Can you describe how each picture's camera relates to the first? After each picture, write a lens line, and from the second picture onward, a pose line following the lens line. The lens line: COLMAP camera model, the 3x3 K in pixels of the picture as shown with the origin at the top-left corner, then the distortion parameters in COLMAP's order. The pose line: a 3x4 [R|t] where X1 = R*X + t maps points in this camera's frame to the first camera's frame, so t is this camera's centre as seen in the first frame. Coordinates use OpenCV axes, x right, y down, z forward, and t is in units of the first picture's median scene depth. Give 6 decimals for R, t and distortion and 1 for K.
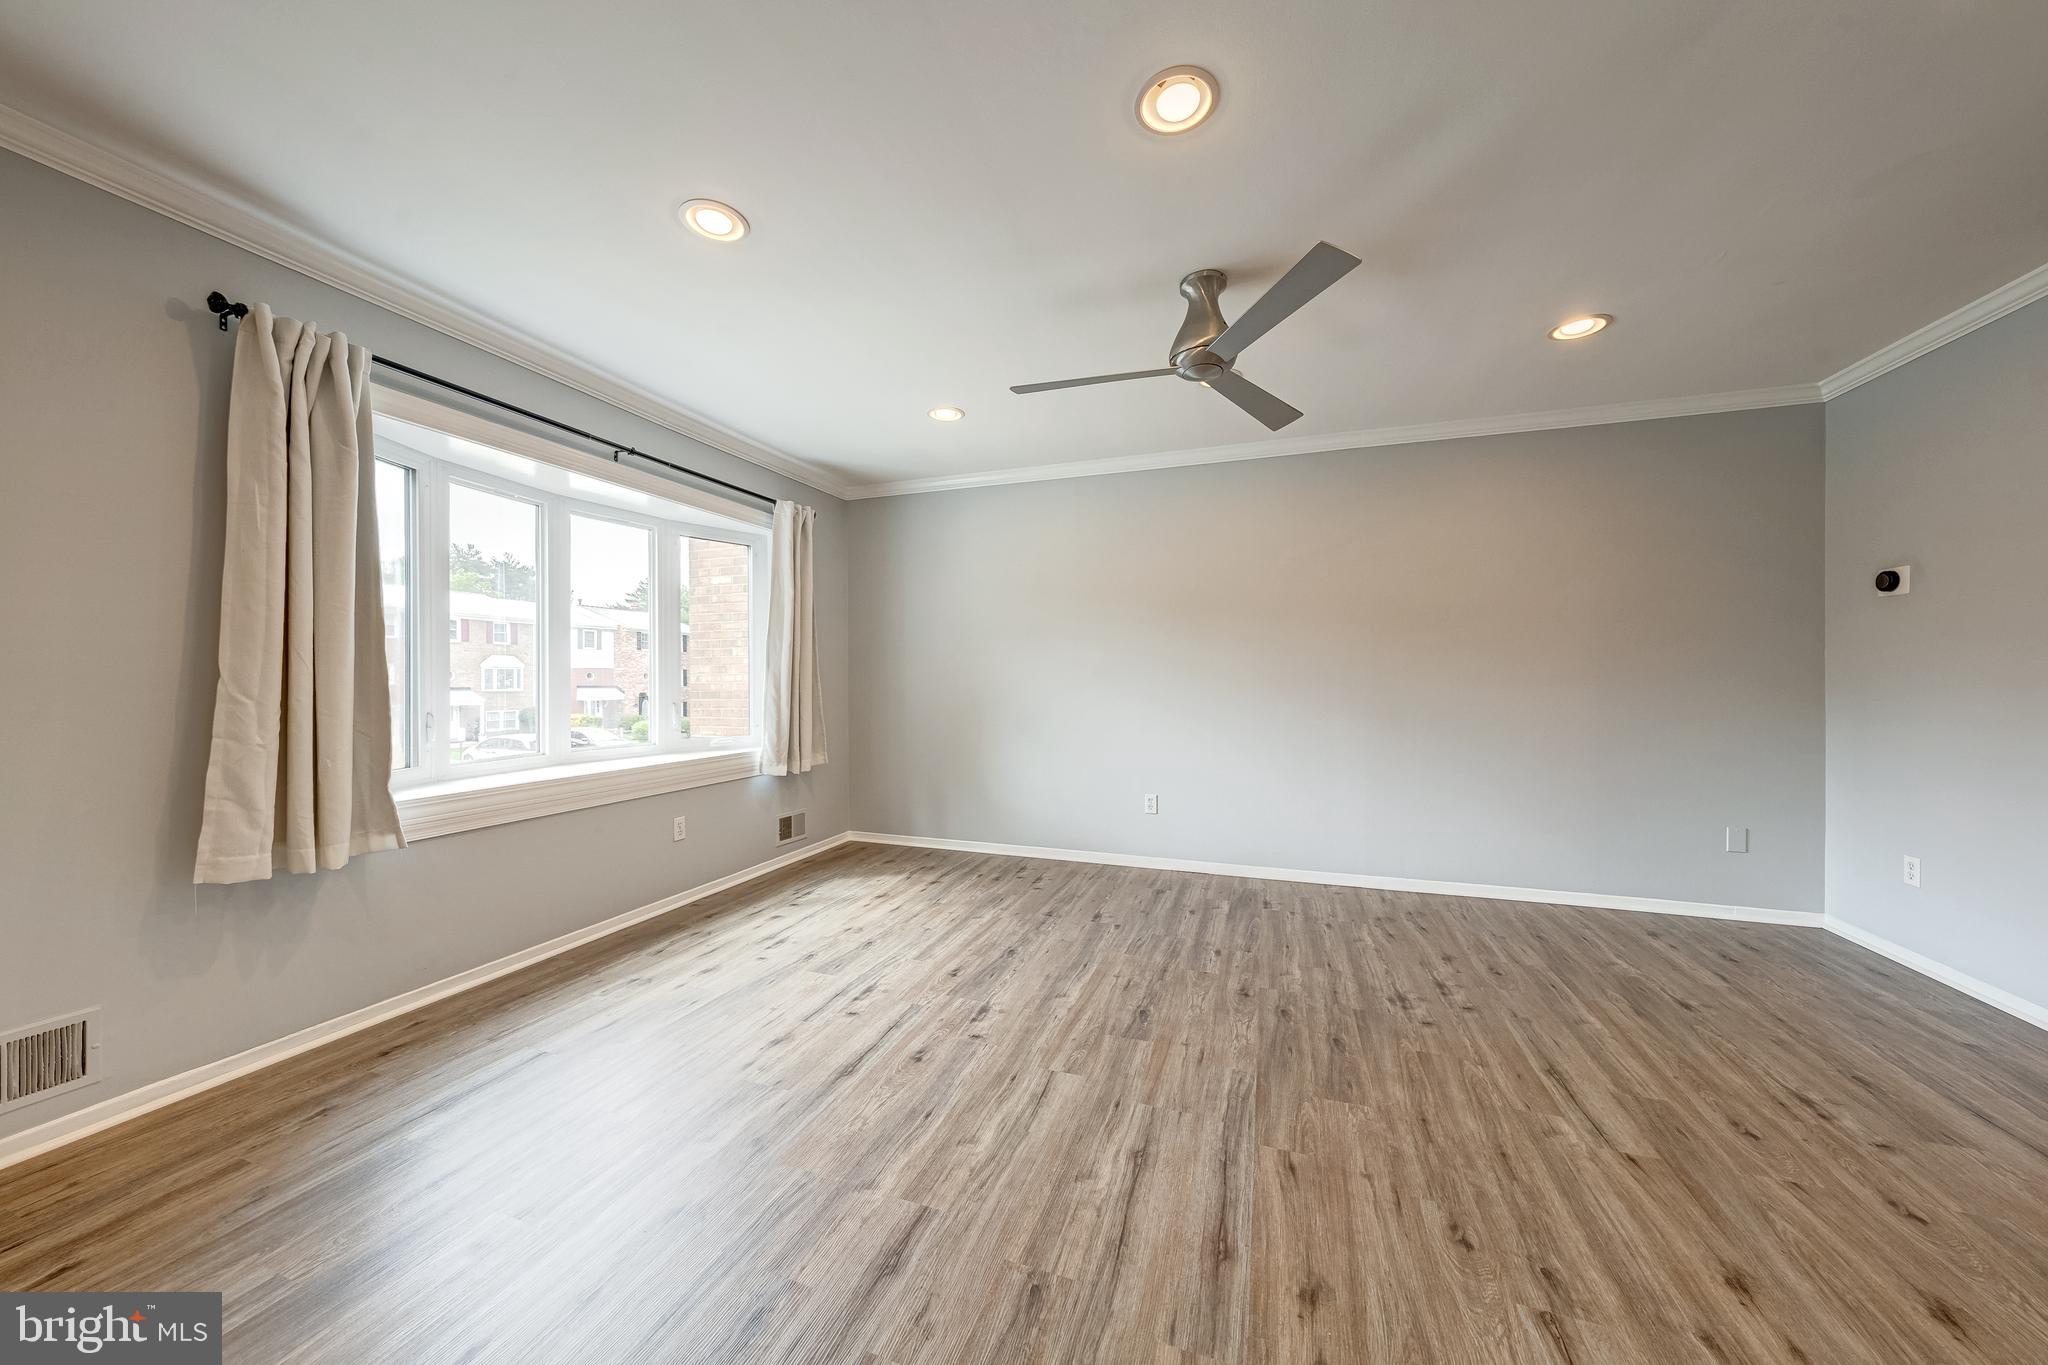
lens RADIAL K [[718.7, 0, 1012.2], [0, 718.7, 681.3], [0, 0, 1]] dist [-0.002362, -0.000119]
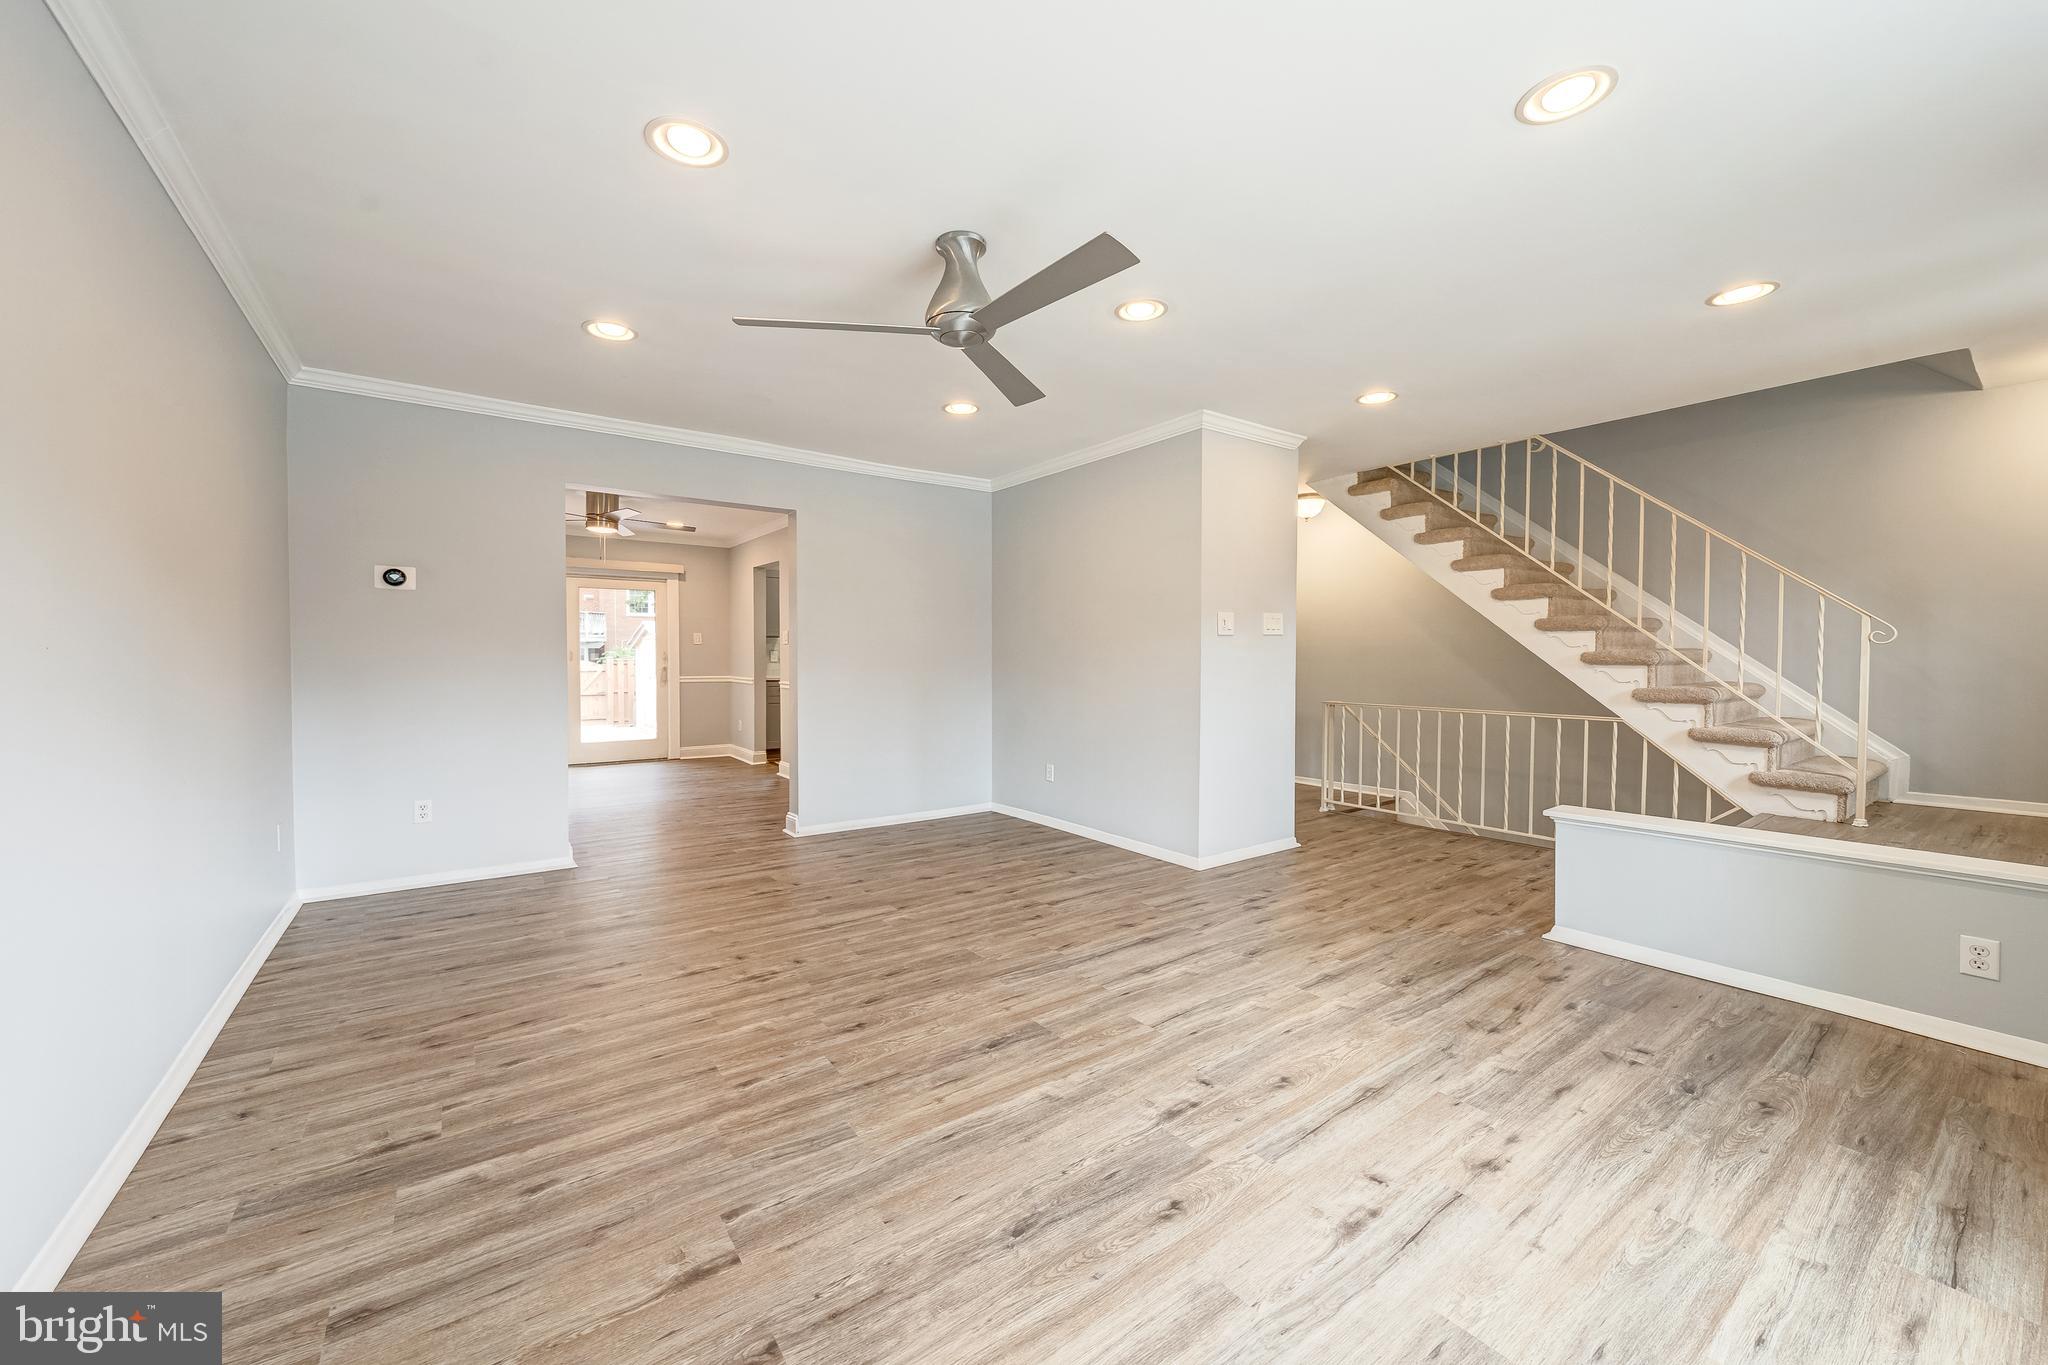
lens RADIAL K [[766.3, 0, 931.2], [0, 766.3, 679.8], [0, 0, 1]] dist [-0.002712, -0.000976]
pose [[-0.778891, -0.017250, 0.626922, -0.364037], [0.004246, 0.999454, 0.032777, -0.008727], [-0.627145, 0.028192, -0.778392, 1.934725]]
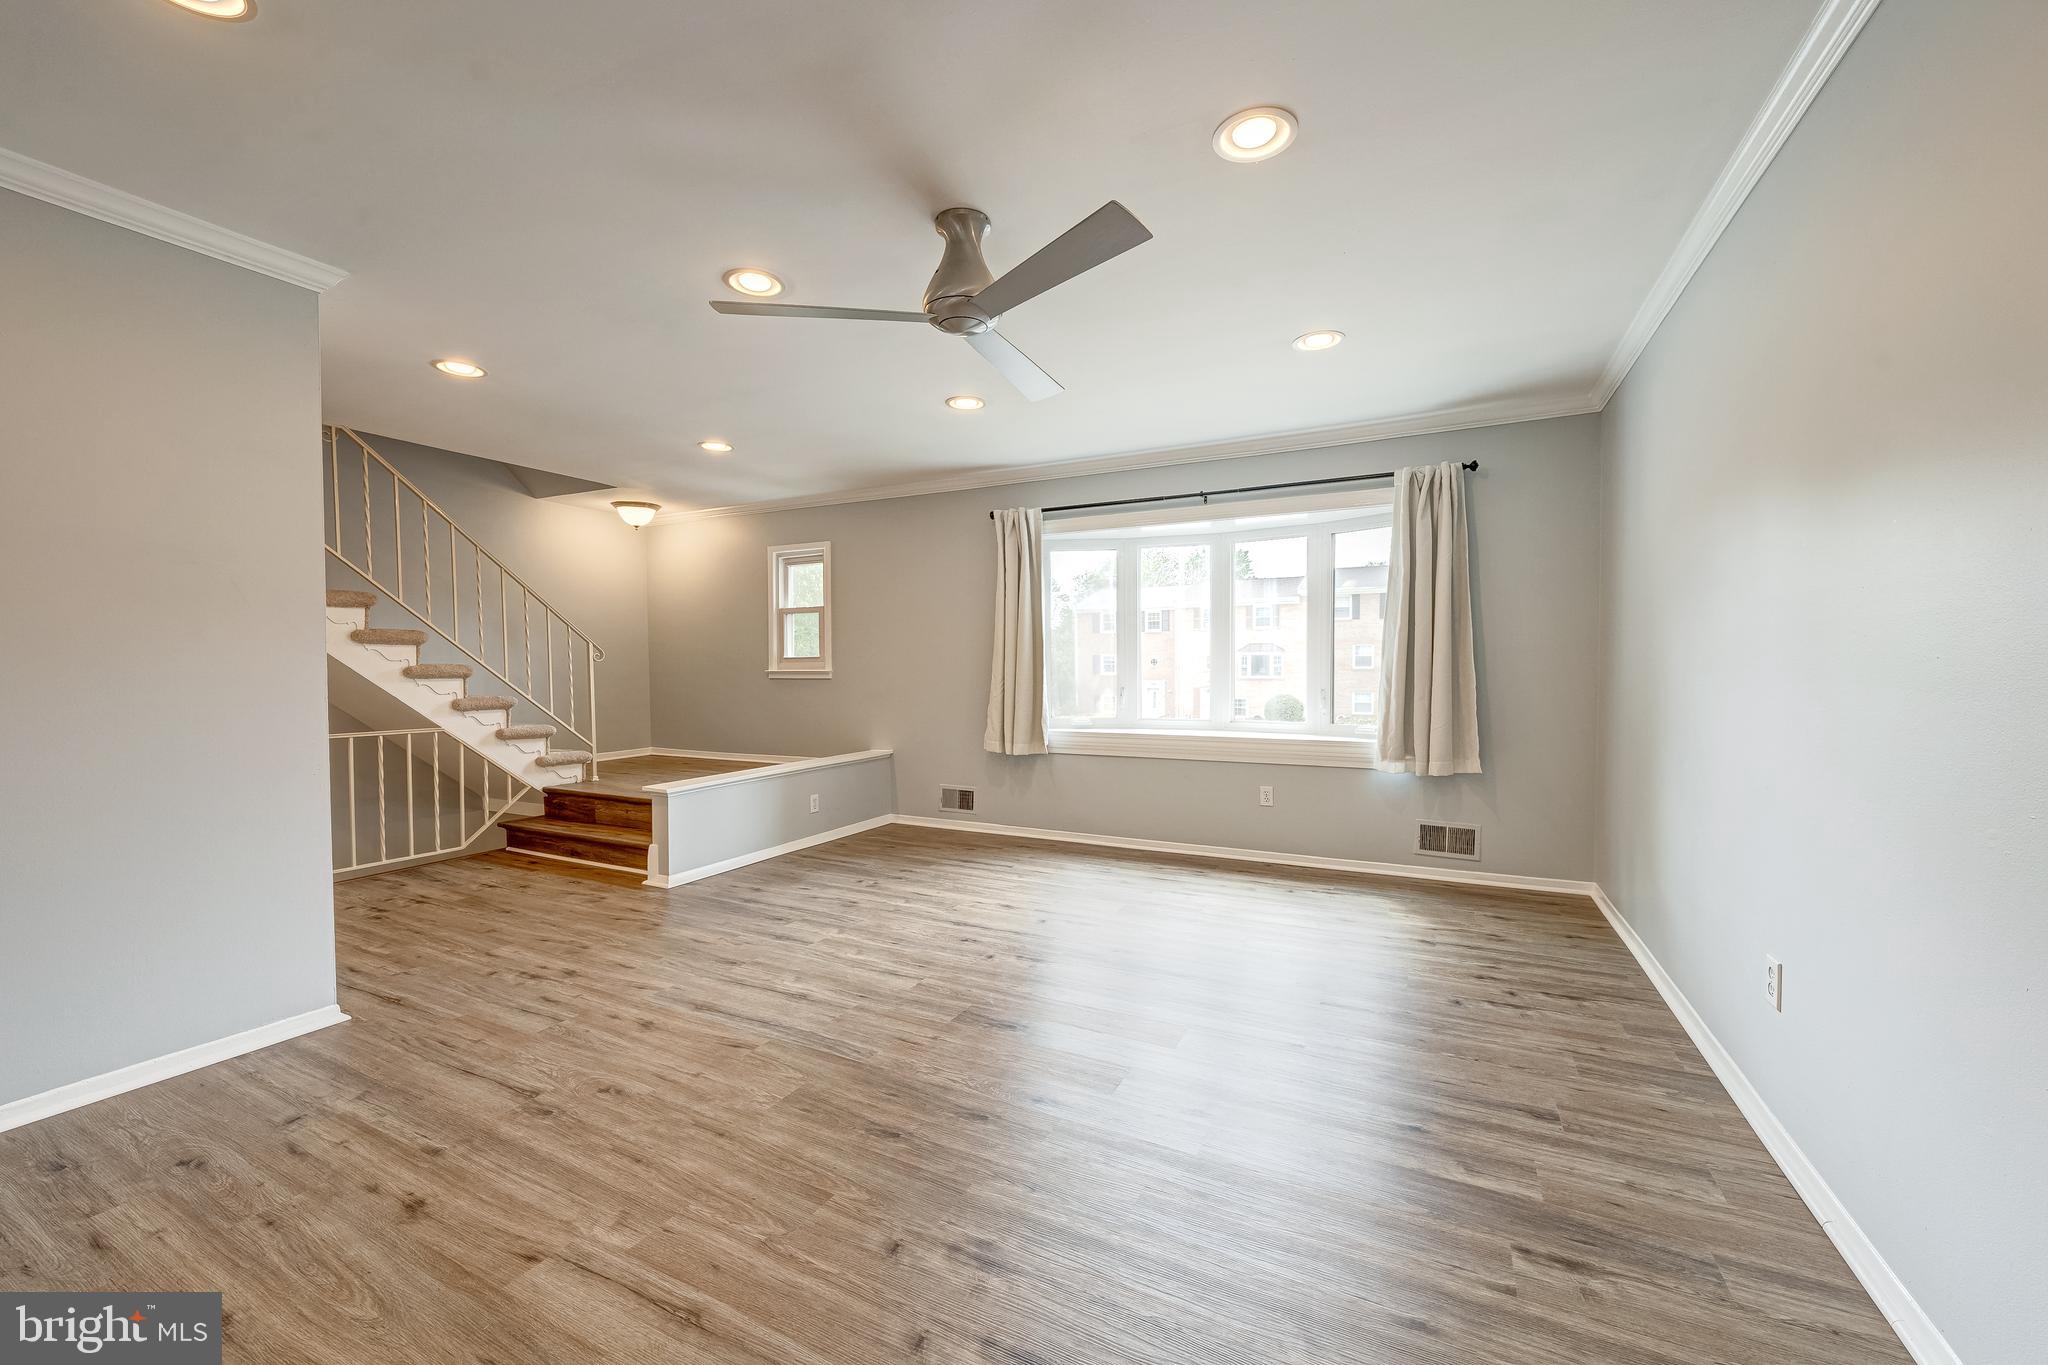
lens RADIAL K [[766.3, 0, 1093.2], [0, 766.3, 689.0], [0, 0, 1]] dist [-0.002712, -0.000976]
pose [[-0.068282, 0.030092, -0.997212, 1.279486], [-0.001181, 0.999542, 0.030243, -0.010316], [0.997665, 0.003243, -0.068215, 1.298896]]
